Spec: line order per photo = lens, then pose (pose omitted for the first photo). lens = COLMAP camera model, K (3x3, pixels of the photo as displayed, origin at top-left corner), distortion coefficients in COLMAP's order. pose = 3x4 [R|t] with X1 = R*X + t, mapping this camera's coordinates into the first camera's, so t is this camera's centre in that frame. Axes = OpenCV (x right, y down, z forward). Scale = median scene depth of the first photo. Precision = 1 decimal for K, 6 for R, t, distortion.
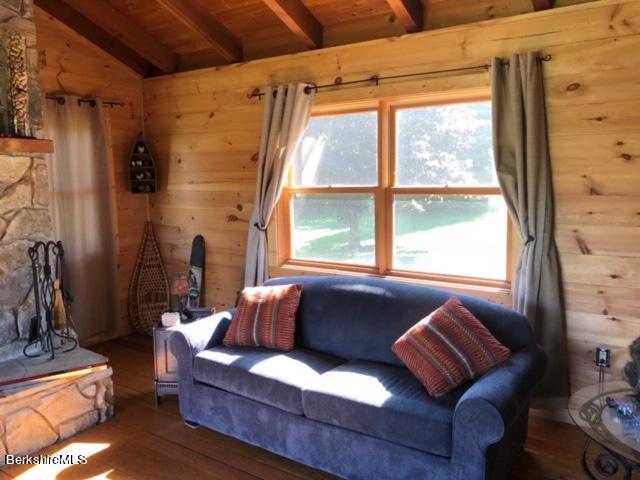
lens RADIAL K [[522.4, 0, 319.4], [0, 522.4, 232.9], [0, 0, 1]] dist [0.041872, -0.033082]
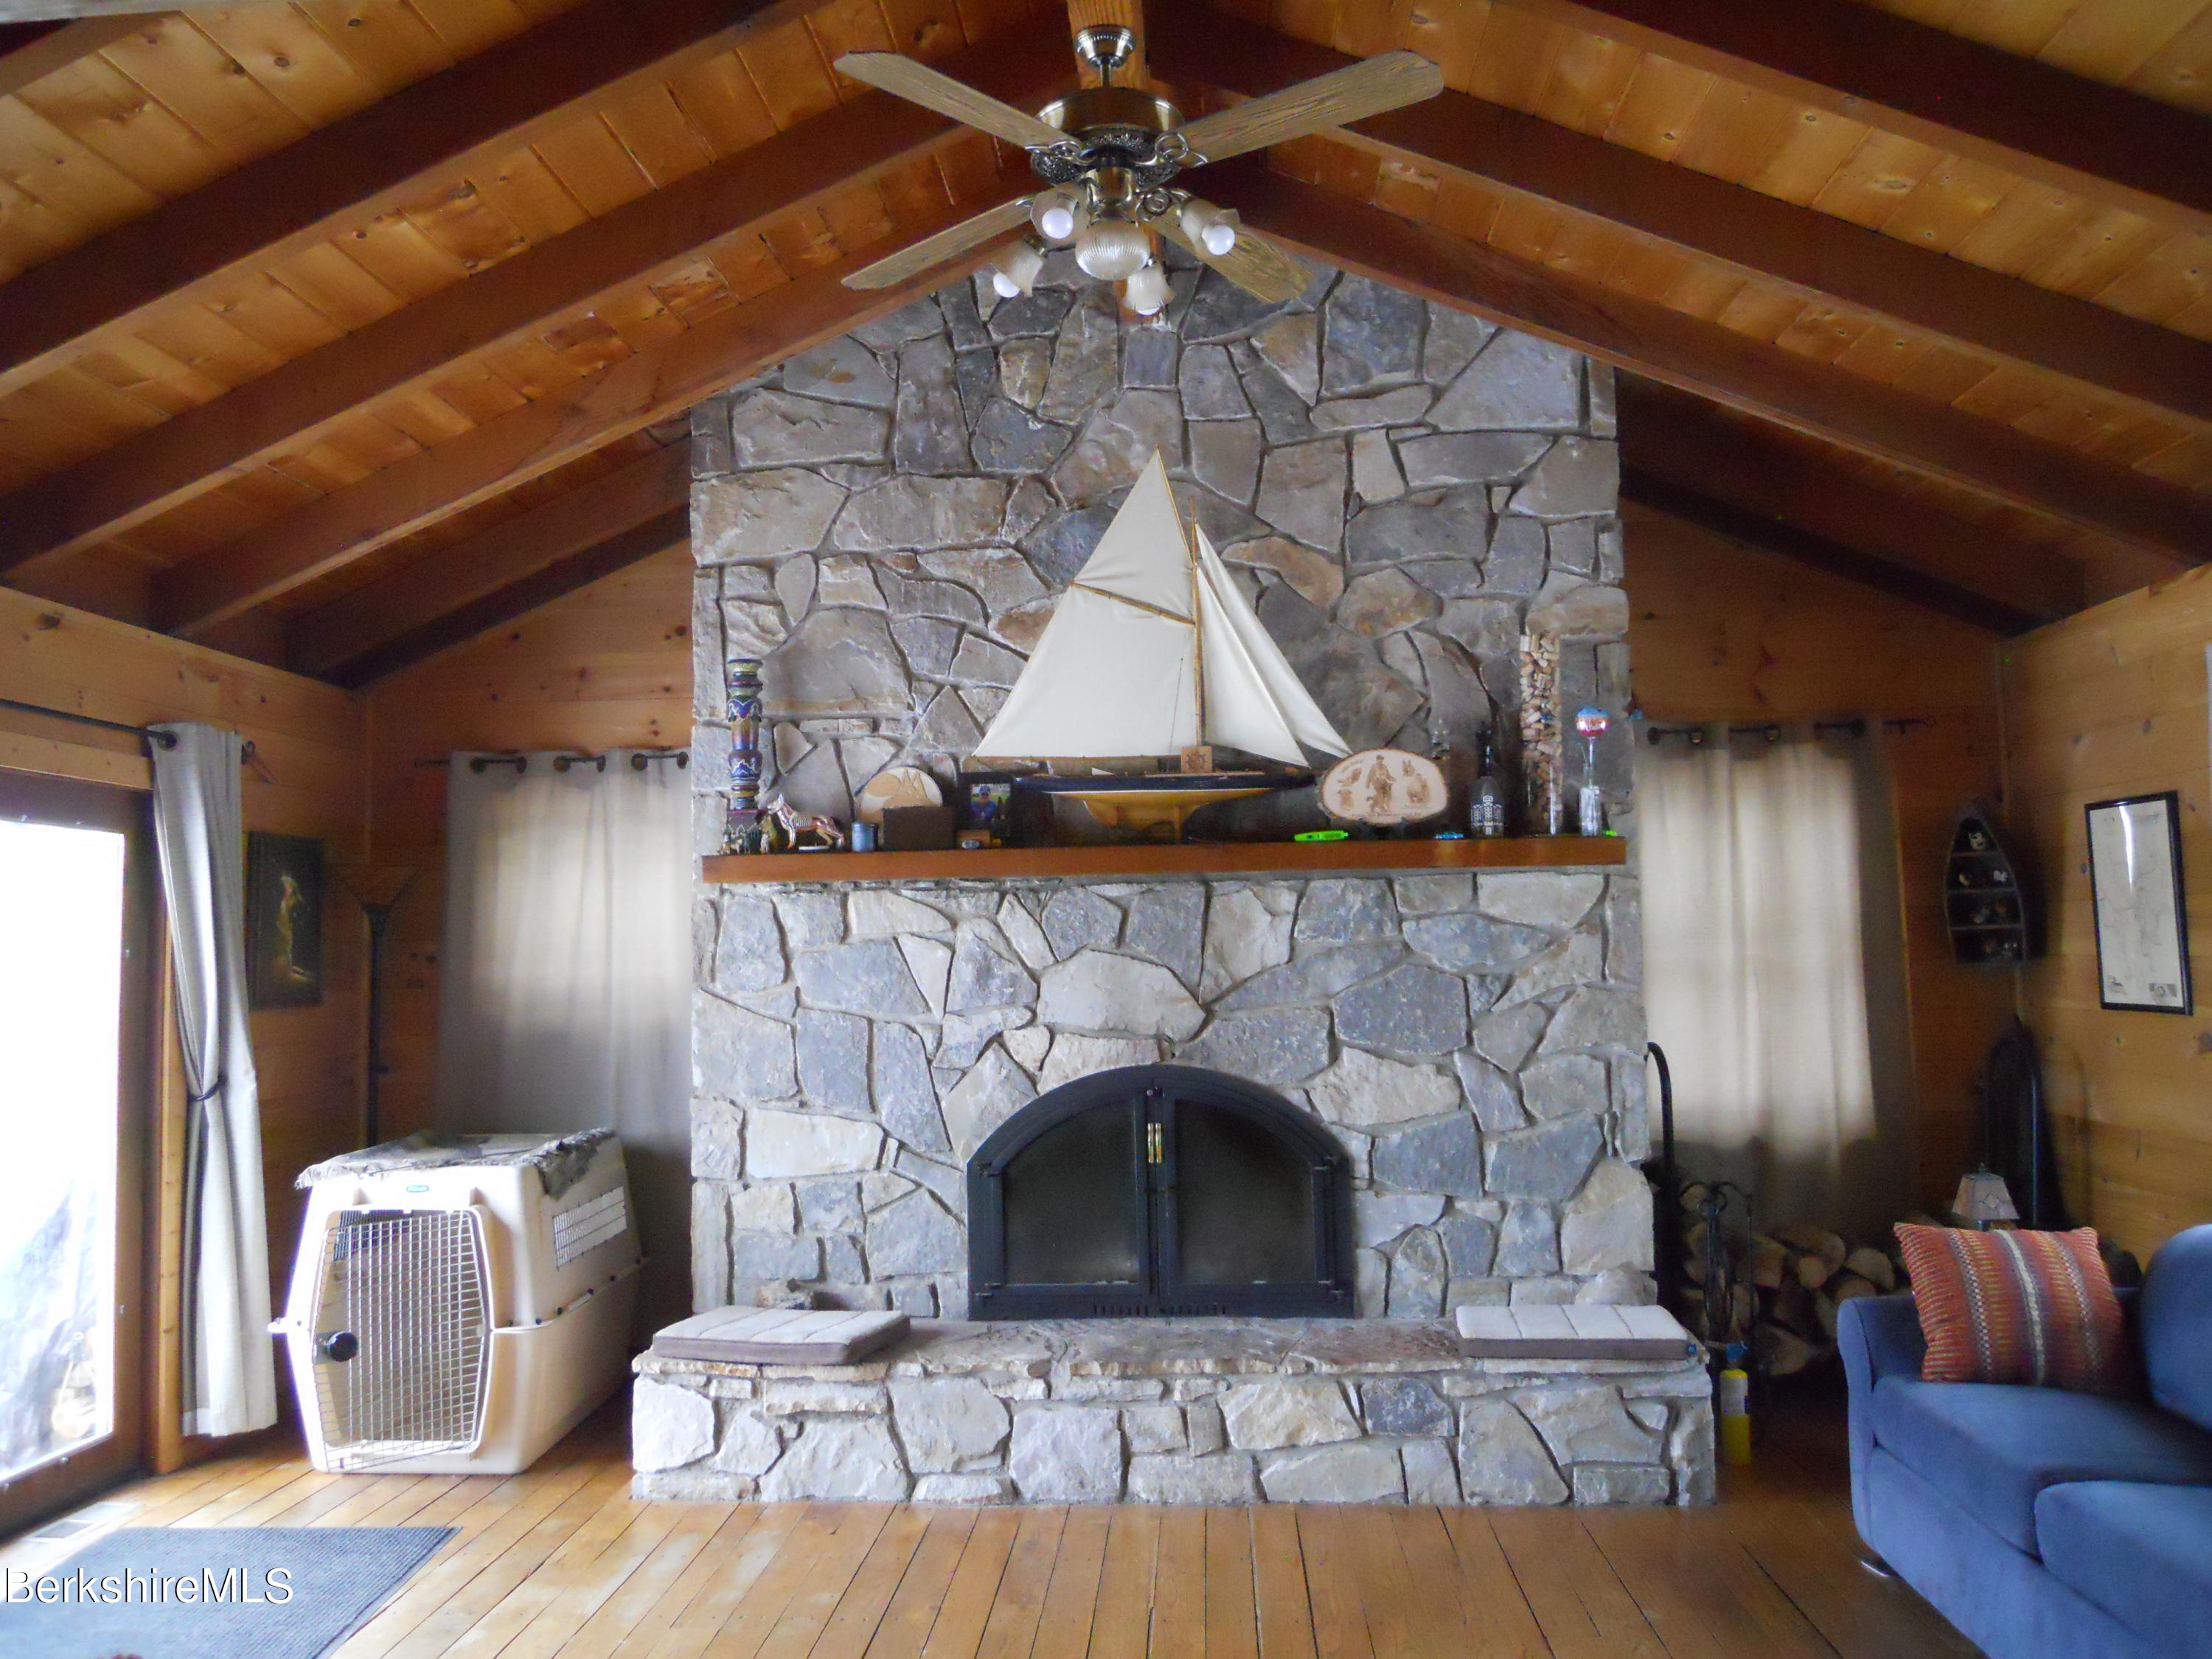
lens RADIAL K [[1801.3, 0, 1108.9], [0, 1801.3, 837.0], [0, 0, 1]] dist [-0.009154, -0.001381]
pose [[0.510076, -0.051327, -0.858597, 0.576808], [-0.086520, 0.990093, -0.110587, 0.033981], [0.855767, 0.130693, 0.500582, -0.152628]]
